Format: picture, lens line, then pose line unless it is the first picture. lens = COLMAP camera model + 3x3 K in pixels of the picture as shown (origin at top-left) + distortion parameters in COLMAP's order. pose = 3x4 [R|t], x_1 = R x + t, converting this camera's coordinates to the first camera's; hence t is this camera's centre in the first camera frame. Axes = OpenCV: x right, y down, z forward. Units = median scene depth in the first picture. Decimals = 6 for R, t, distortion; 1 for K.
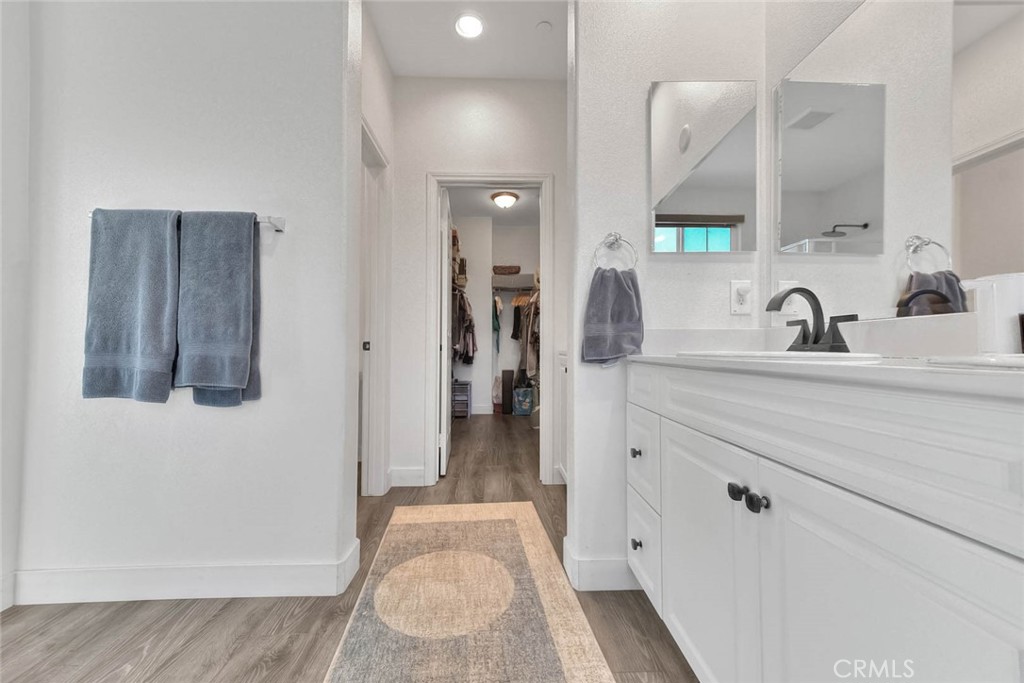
lens RADIAL K [[400.6, 0, 510.4], [0, 400.6, 344.4], [0, 0, 1]] dist [0.018927, -0.000040]
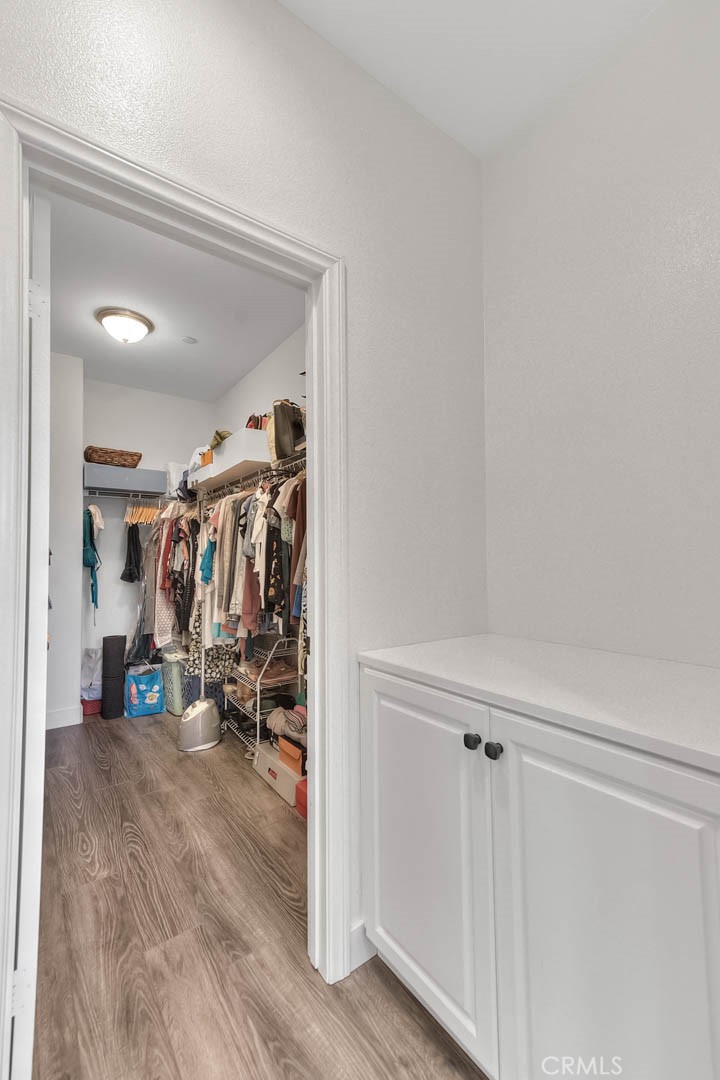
lens RADIAL K [[446.8, 0, 360.0], [0, 446.8, 549.7], [0, 0, 1]] dist [0.012684, -0.000150]
pose [[0.823248, 0.004863, 0.567662, -0.081916], [0.002445, 0.999924, -0.012112, -0.050641], [-0.567677, 0.011359, 0.823173, 0.296636]]
